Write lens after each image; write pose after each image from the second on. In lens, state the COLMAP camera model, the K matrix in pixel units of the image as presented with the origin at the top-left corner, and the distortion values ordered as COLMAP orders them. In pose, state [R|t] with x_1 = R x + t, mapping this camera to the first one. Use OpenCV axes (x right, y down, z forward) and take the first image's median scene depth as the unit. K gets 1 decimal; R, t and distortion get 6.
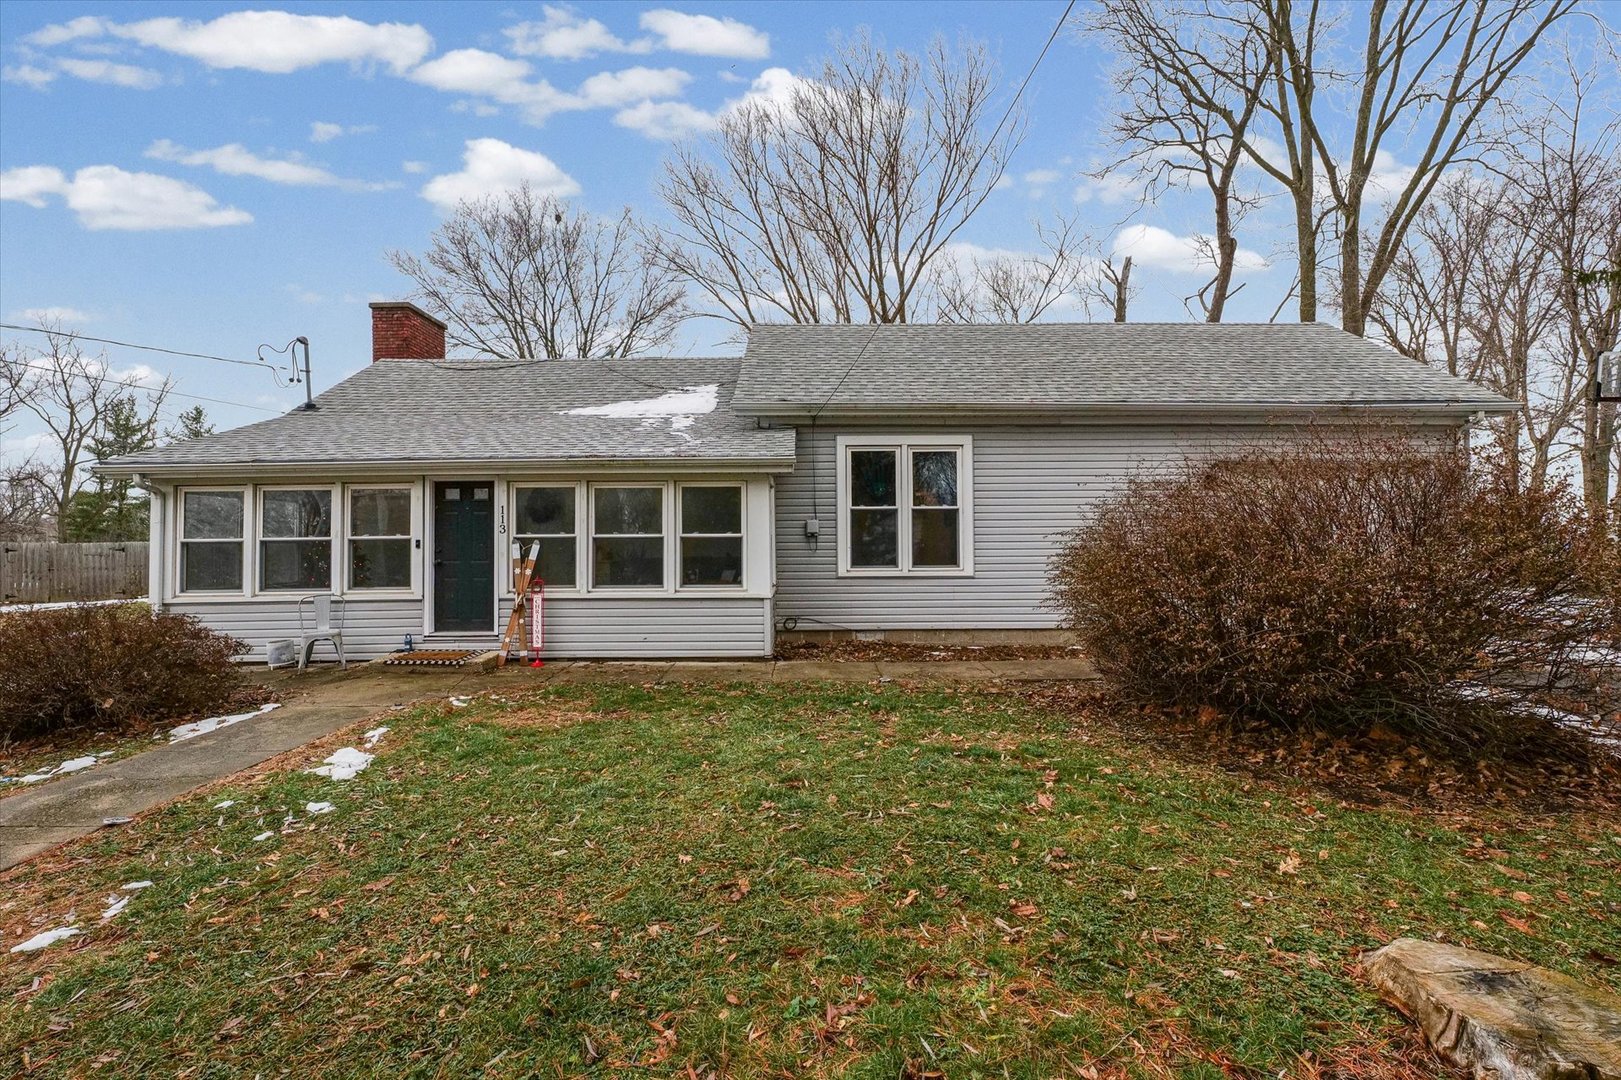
lens RADIAL K [[681.4, 0, 810.5], [0, 681.4, 540.0], [0, 0, 1]] dist [0.019983, 0.000032]
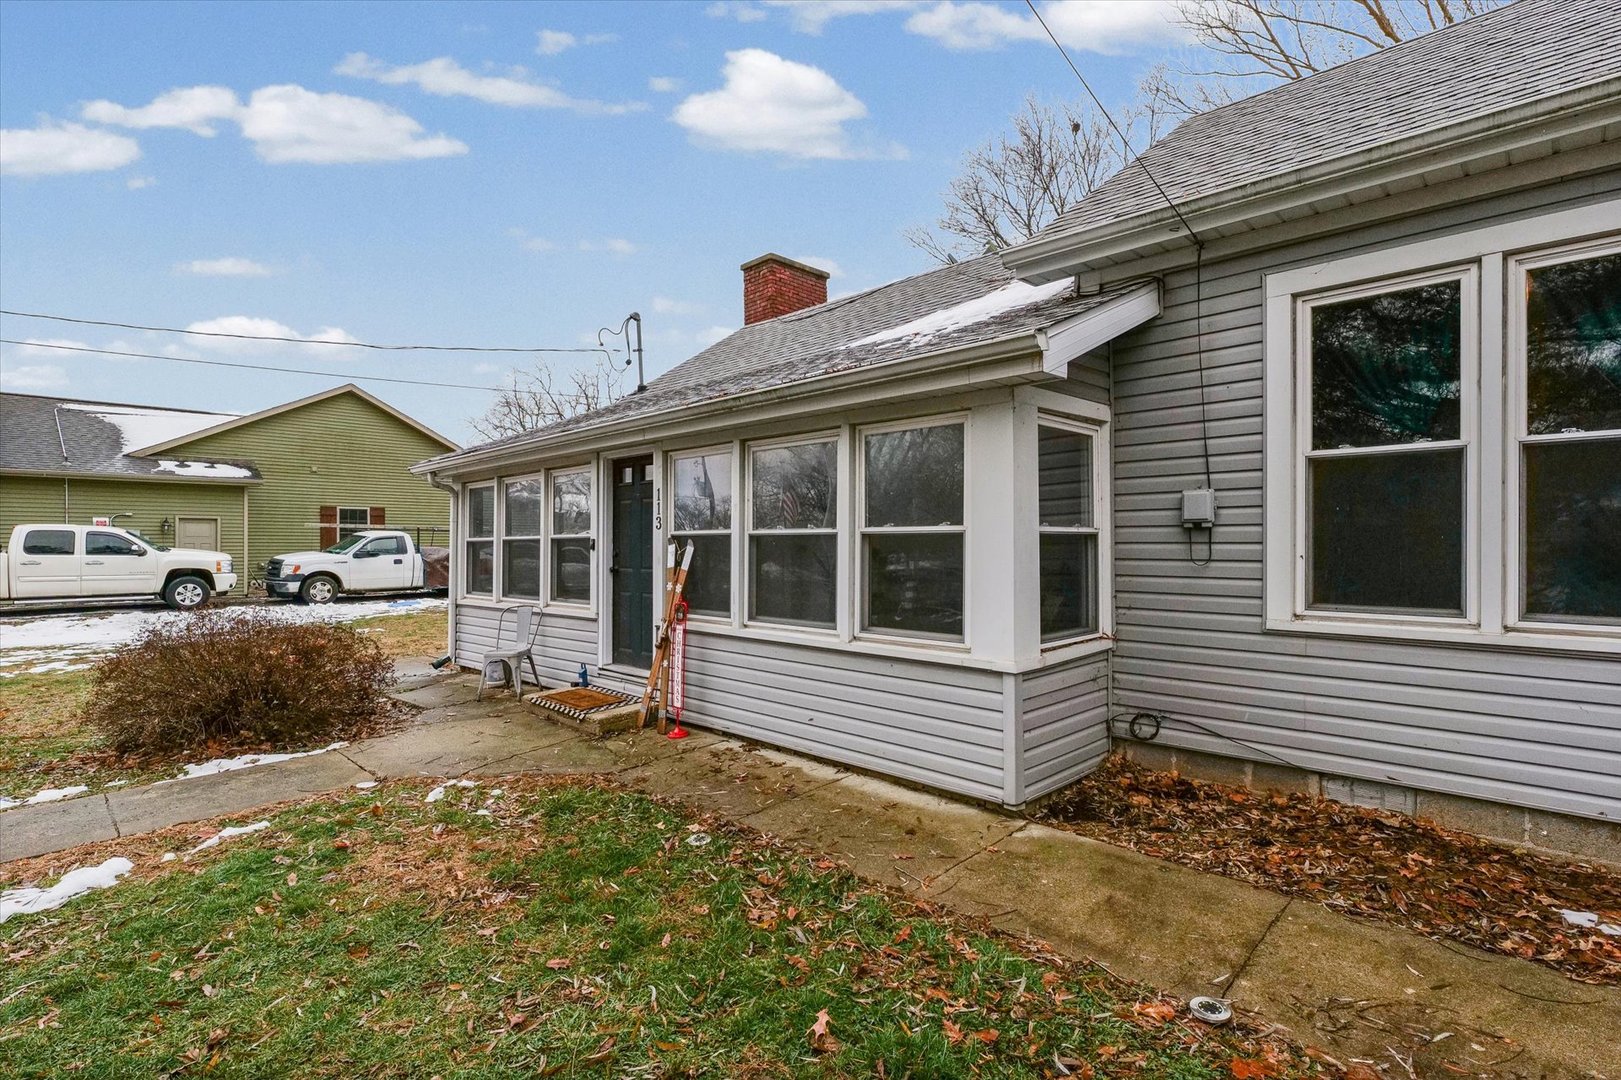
lens RADIAL K [[776.5, 0, 810.5], [0, 776.5, 540.0], [0, 0, 1]] dist [-0.001683, -0.000224]
pose [[0.712087, 0.001702, -0.702089, 0.190695], [0.008519, 0.999903, 0.011064, -0.006193], [0.702040, -0.013860, 0.712003, 0.554707]]
